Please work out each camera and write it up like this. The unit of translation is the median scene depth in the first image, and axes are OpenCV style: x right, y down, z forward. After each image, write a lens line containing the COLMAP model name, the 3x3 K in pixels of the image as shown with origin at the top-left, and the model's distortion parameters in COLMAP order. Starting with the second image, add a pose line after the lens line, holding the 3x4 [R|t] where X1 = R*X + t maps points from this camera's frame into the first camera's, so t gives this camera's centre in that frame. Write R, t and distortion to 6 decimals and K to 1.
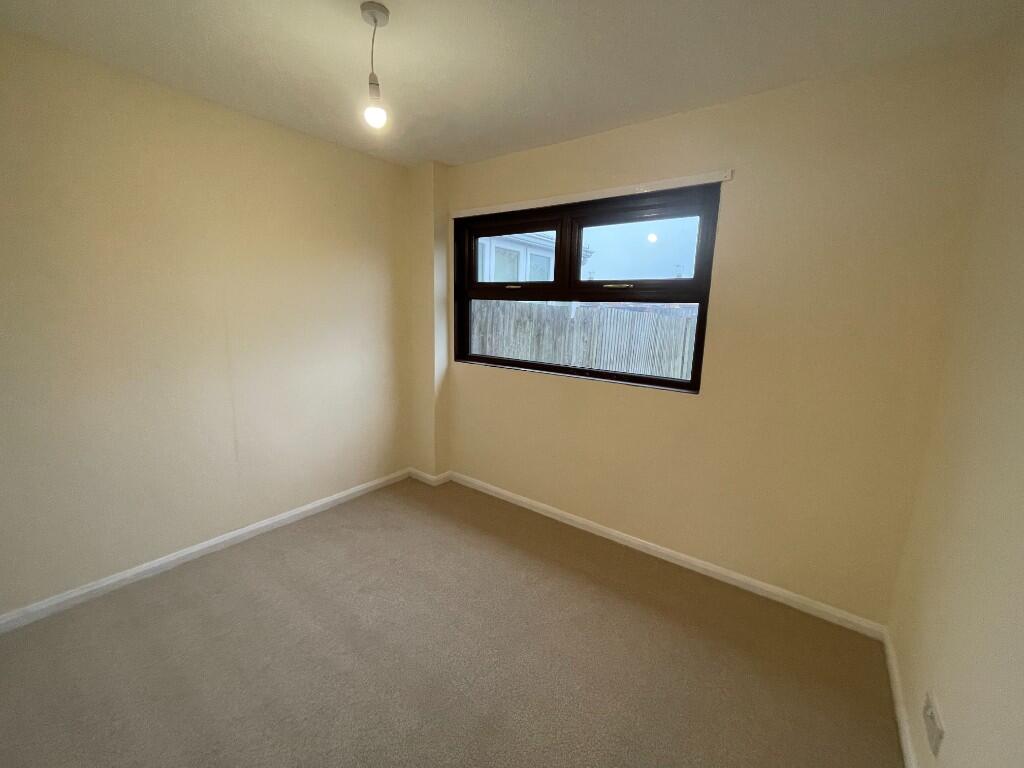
lens RADIAL K [[415.9, 0, 474.9], [0, 415.9, 382.2], [0, 0, 1]] dist [0.016271, 0.000083]
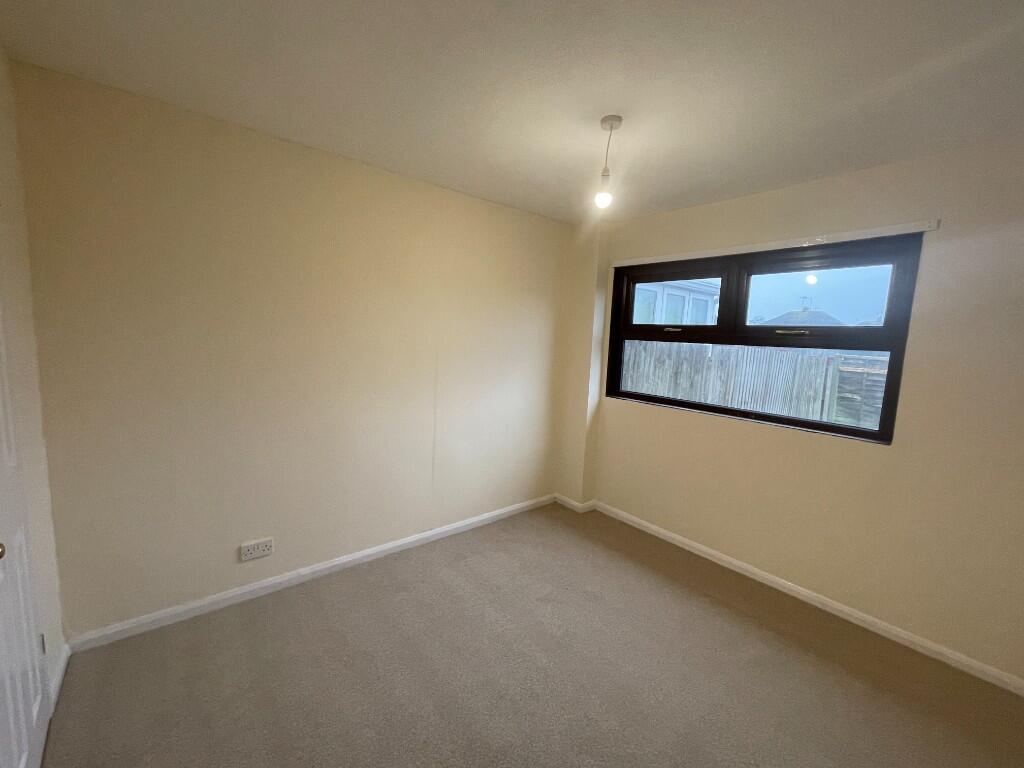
lens RADIAL K [[407.2, 0, 487.5], [0, 407.2, 385.1], [0, 0, 1]] dist [0.011594, 0.000213]
pose [[0.977778, 0.042737, -0.205240, -0.129433], [-0.055547, 0.996824, -0.057063, -0.002912], [0.202150, 0.067196, 0.977047, -0.085526]]
